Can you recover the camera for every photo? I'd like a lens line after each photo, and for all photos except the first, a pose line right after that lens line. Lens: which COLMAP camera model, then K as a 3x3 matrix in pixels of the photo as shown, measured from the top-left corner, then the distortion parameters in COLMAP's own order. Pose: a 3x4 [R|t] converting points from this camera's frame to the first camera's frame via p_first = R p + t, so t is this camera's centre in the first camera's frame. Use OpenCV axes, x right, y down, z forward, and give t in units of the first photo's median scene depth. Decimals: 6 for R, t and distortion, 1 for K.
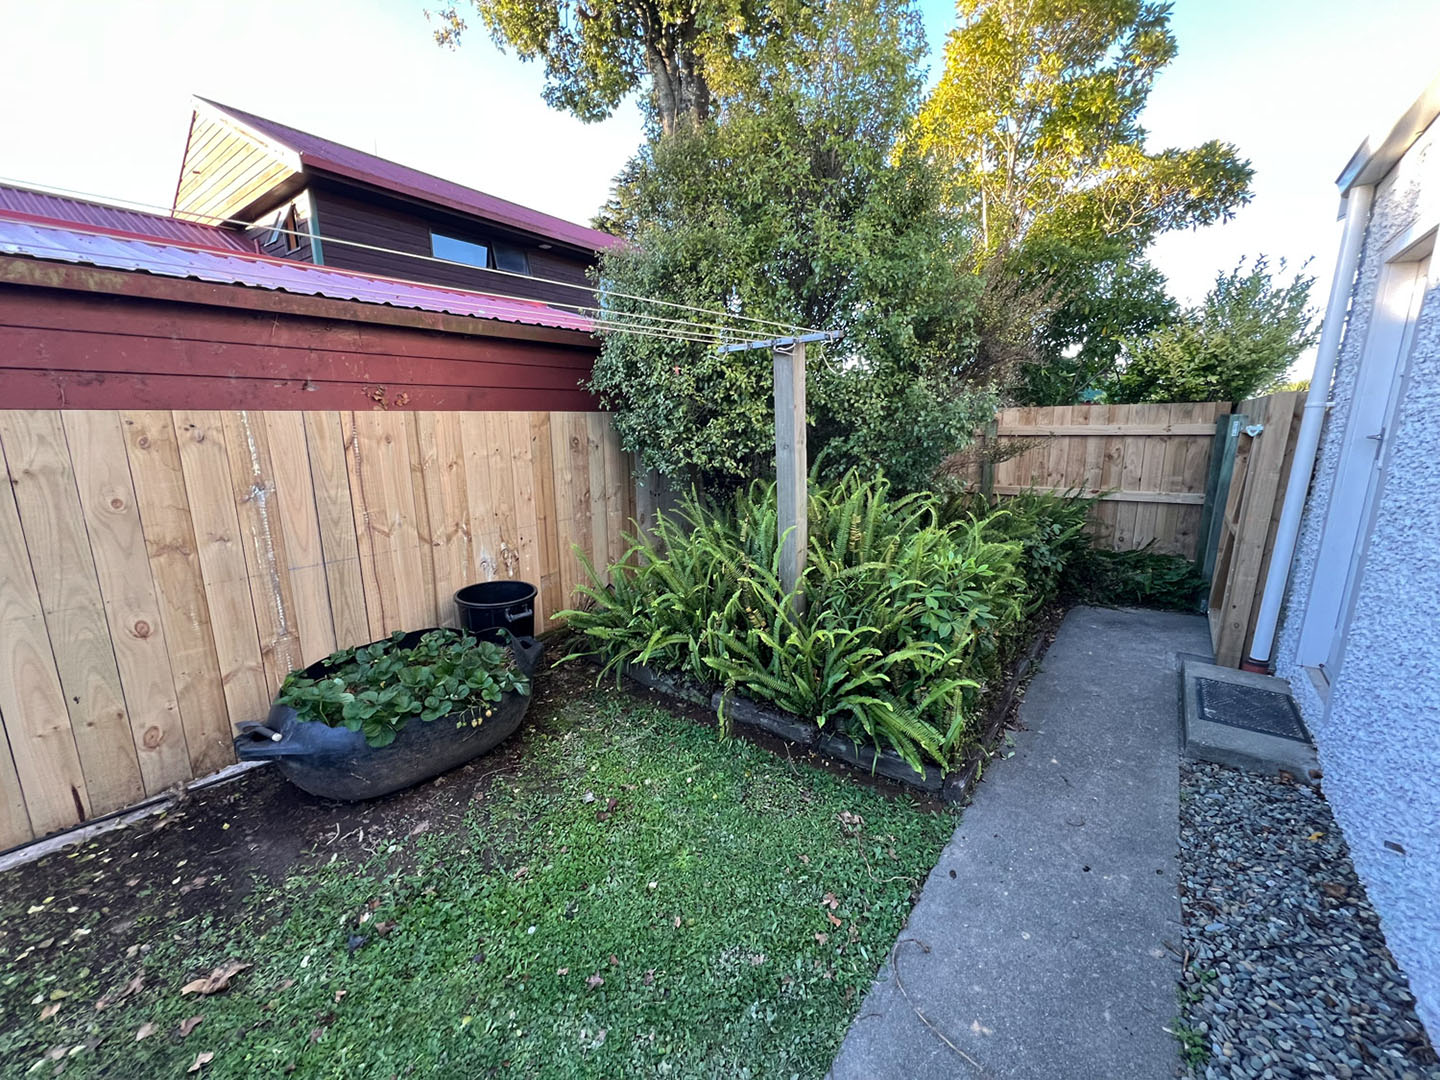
lens RADIAL K [[580.1, 0, 724.7], [0, 580.1, 543.1], [0, 0, 1]] dist [-0.000610, 0.000299]
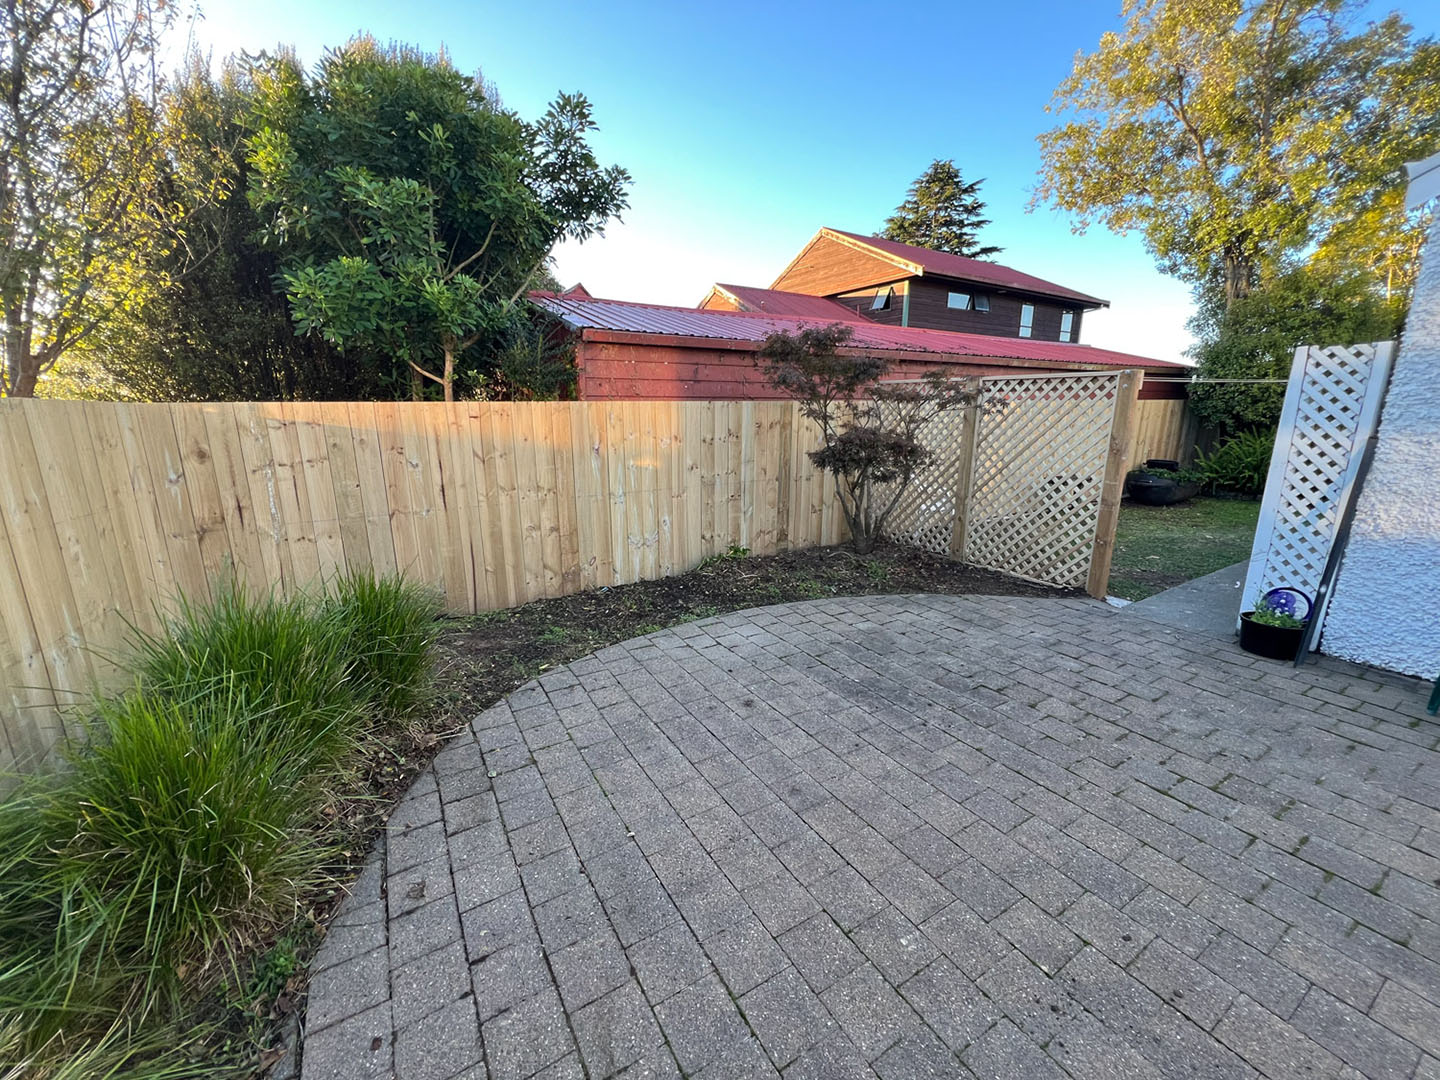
lens RADIAL K [[580.1, 0, 716.8], [0, 580.1, 537.2], [0, 0, 1]] dist [-0.000610, 0.000299]
pose [[0.926888, 0.078495, -0.367037, -0.085539], [-0.072471, 0.996914, 0.030187, 0.031486], [0.368274, -0.001380, 0.929716, -0.149774]]
